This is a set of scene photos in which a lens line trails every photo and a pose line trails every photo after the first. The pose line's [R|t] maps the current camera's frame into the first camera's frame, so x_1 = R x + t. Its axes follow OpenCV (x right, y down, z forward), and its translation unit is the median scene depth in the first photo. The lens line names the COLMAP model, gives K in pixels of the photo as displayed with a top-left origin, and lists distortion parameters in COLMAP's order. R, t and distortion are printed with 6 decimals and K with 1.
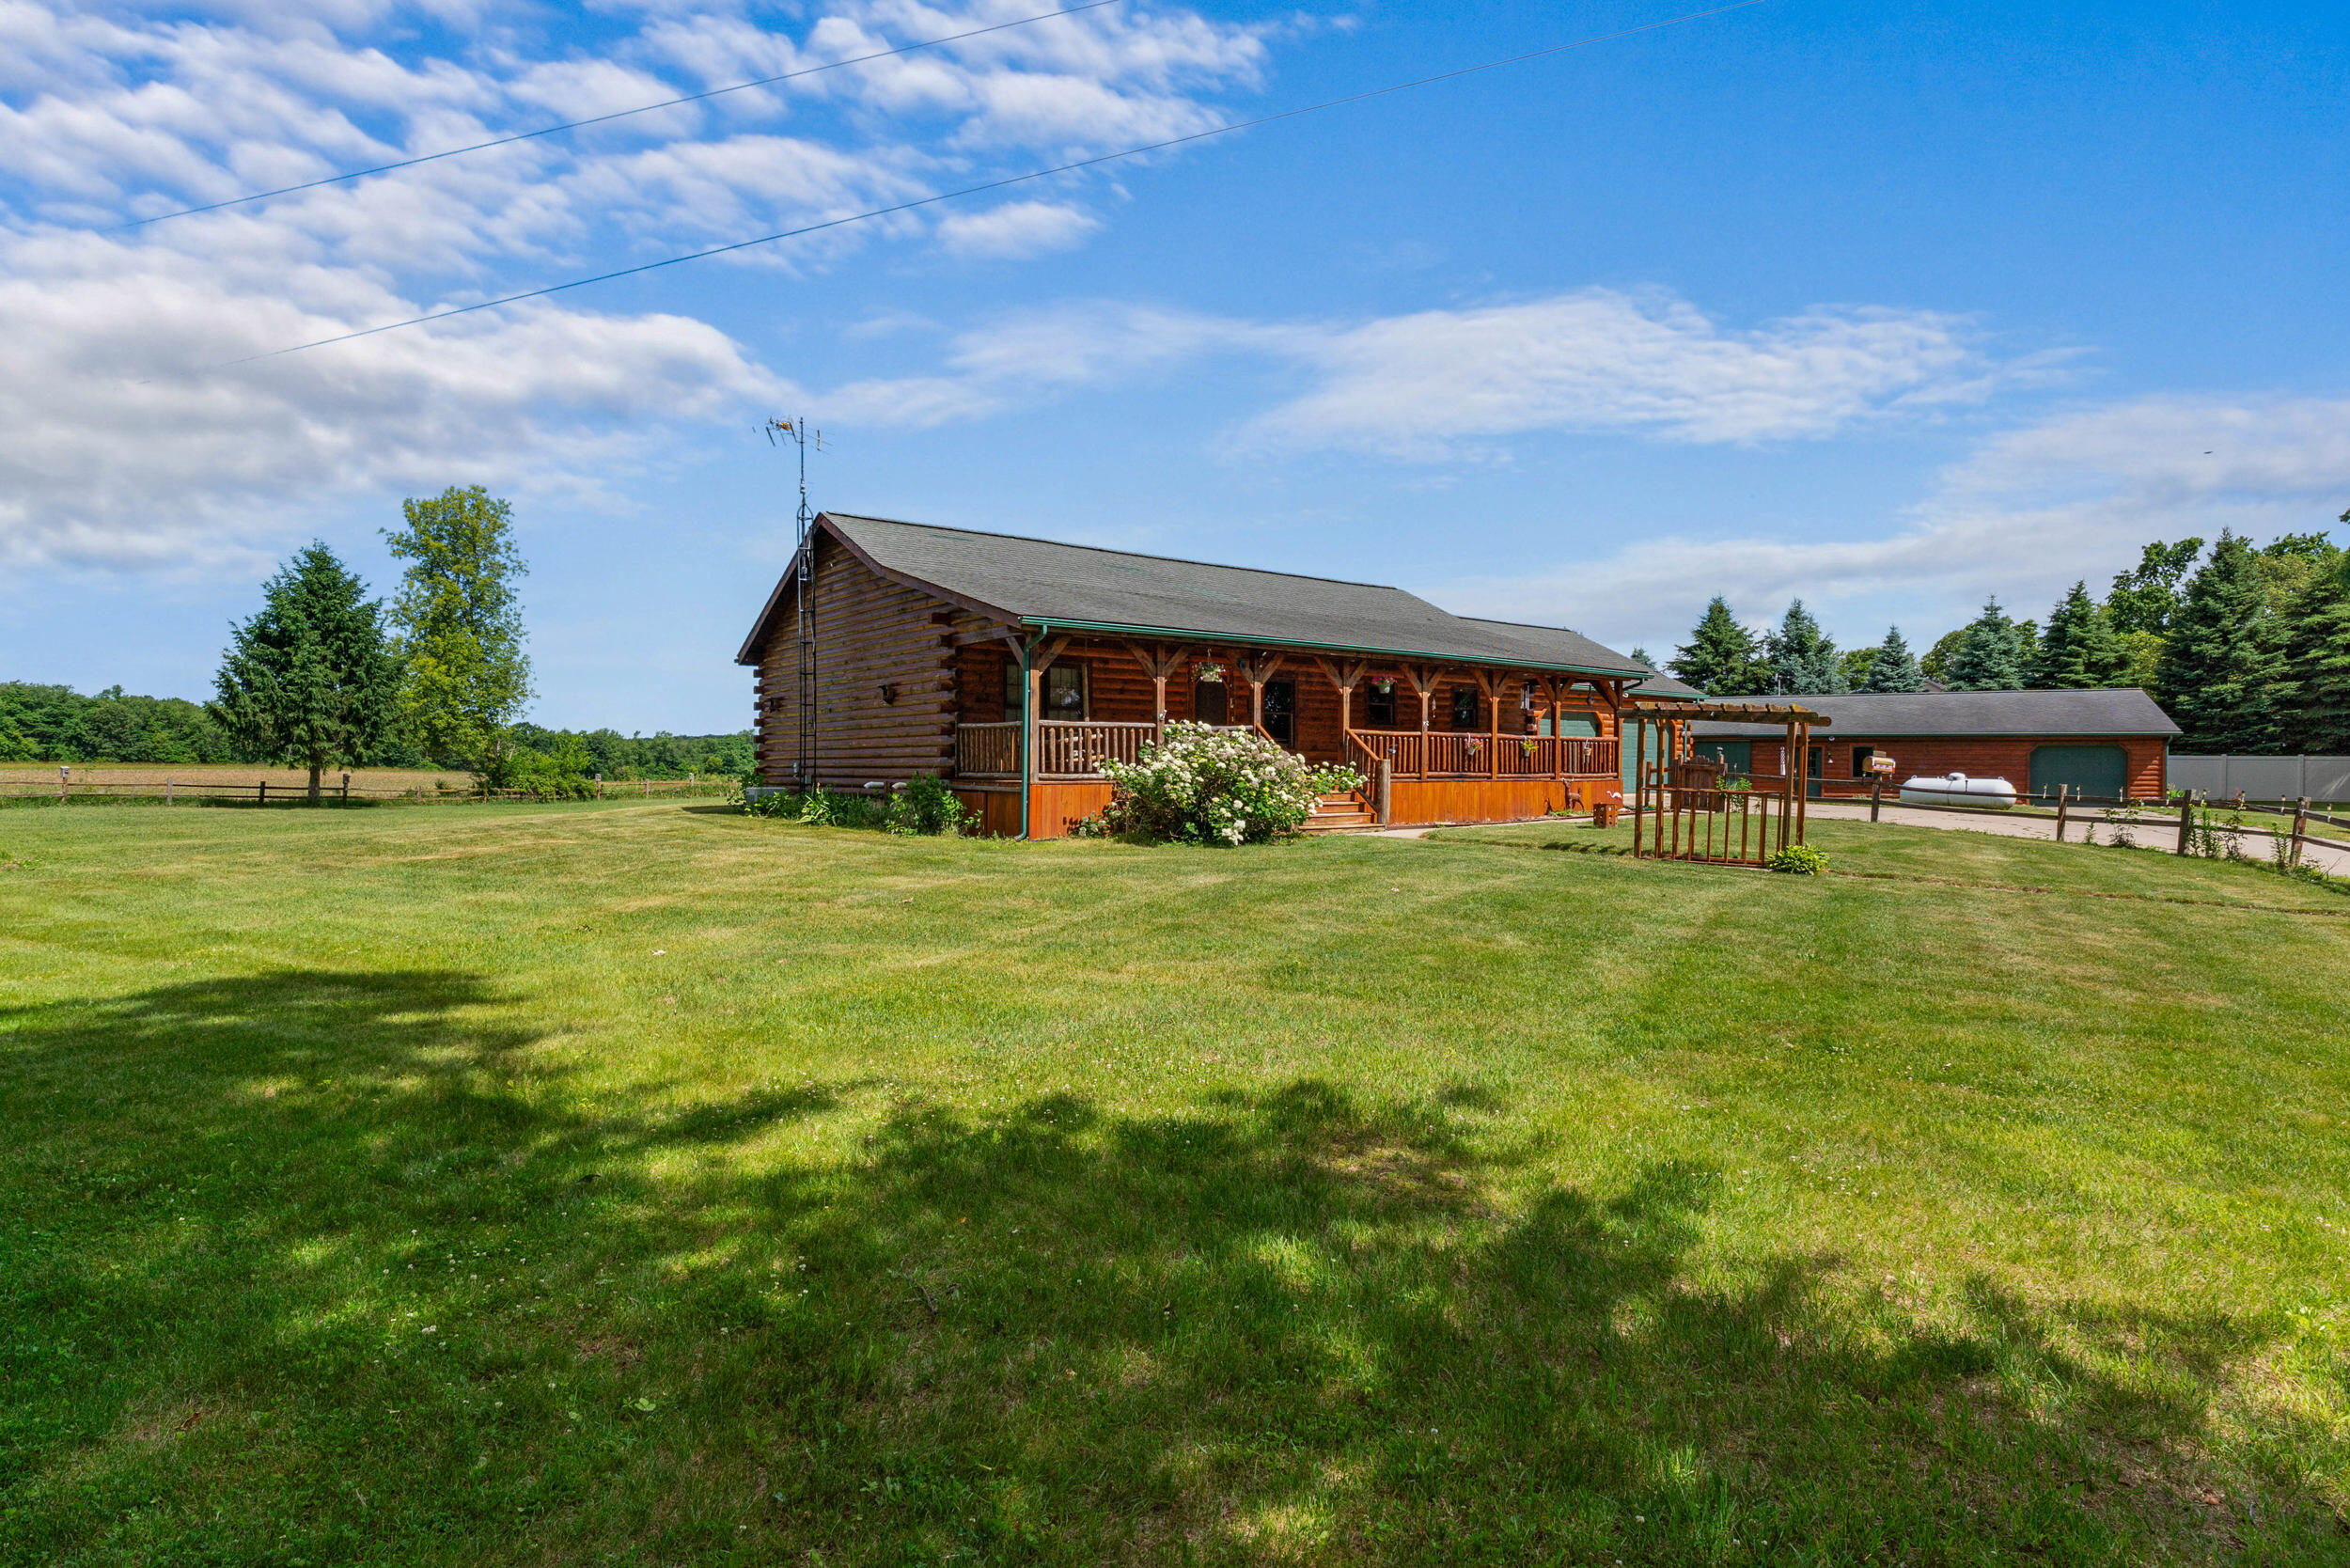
lens RADIAL K [[1283.6, 0, 1175.0], [0, 1283.6, 784.0], [0, 0, 1]] dist [0.000840, -0.000300]
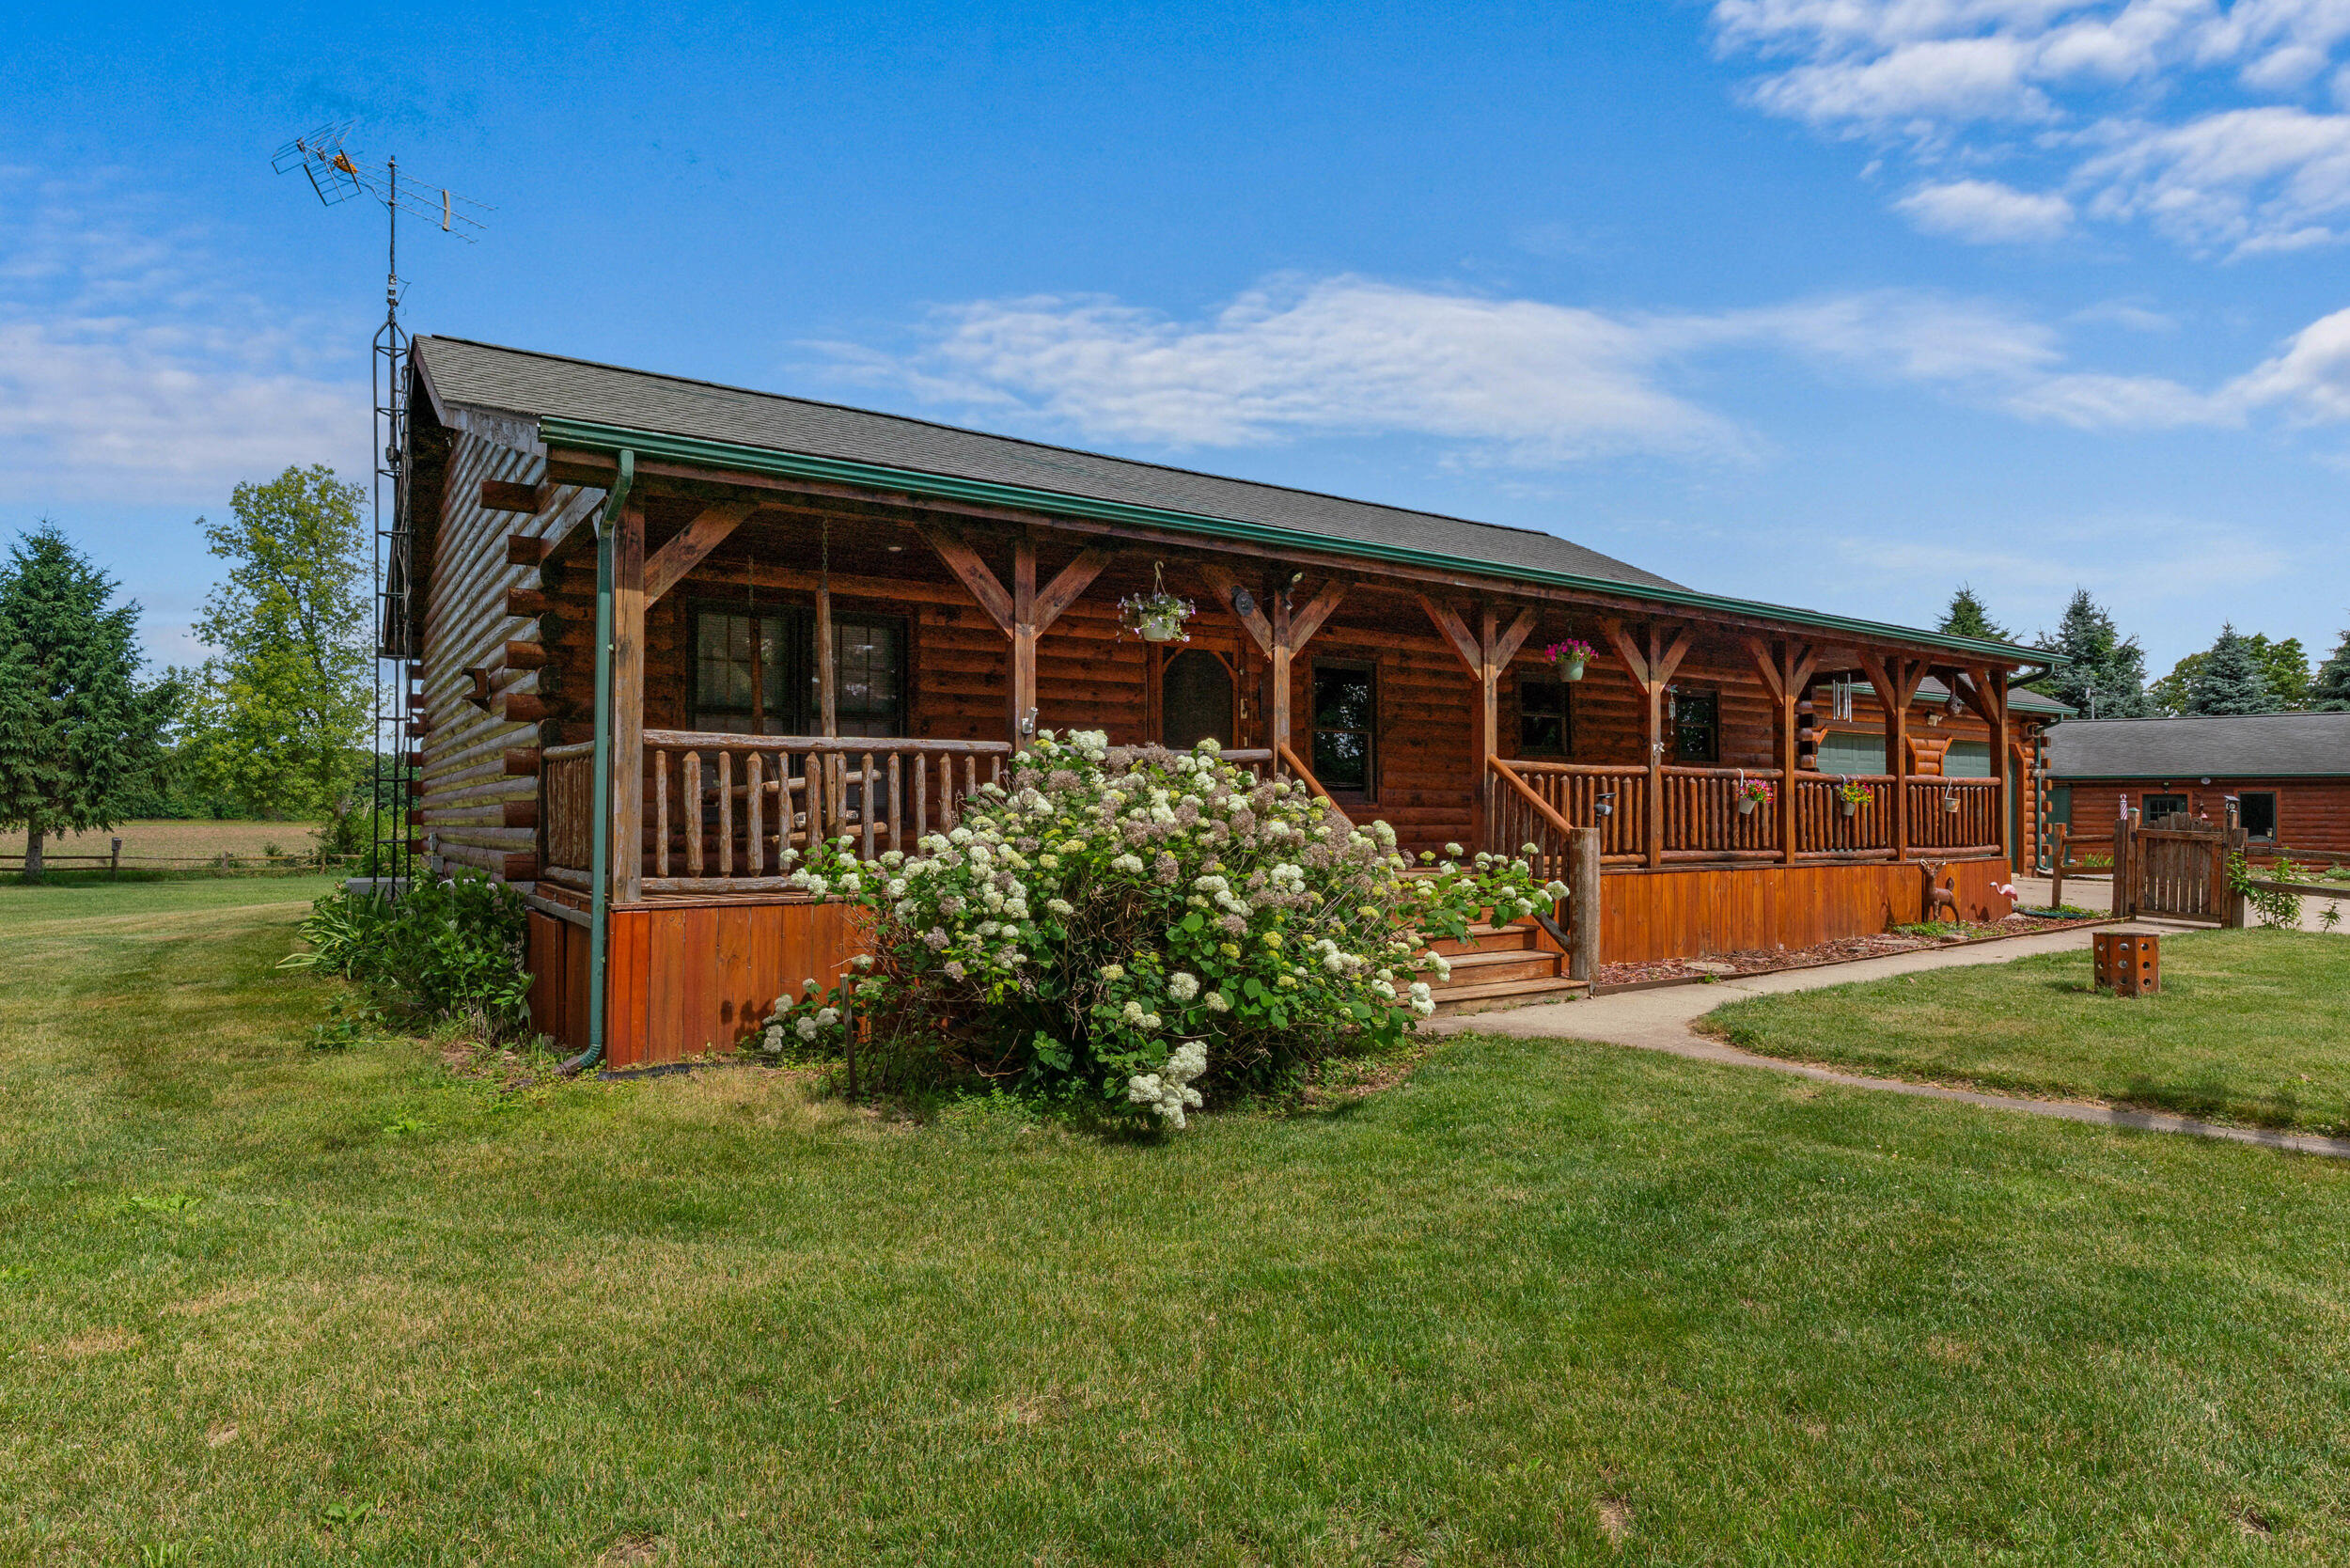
lens RADIAL K [[1269.4, 0, 1175.0], [0, 1269.4, 784.0], [0, 0, 1]] dist [0.024262, 0.000026]
pose [[0.997304, -0.005243, -0.073199, 0.057849], [0.002462, 0.999274, -0.038025, -0.018052], [0.073346, 0.037743, 0.996592, 0.566049]]
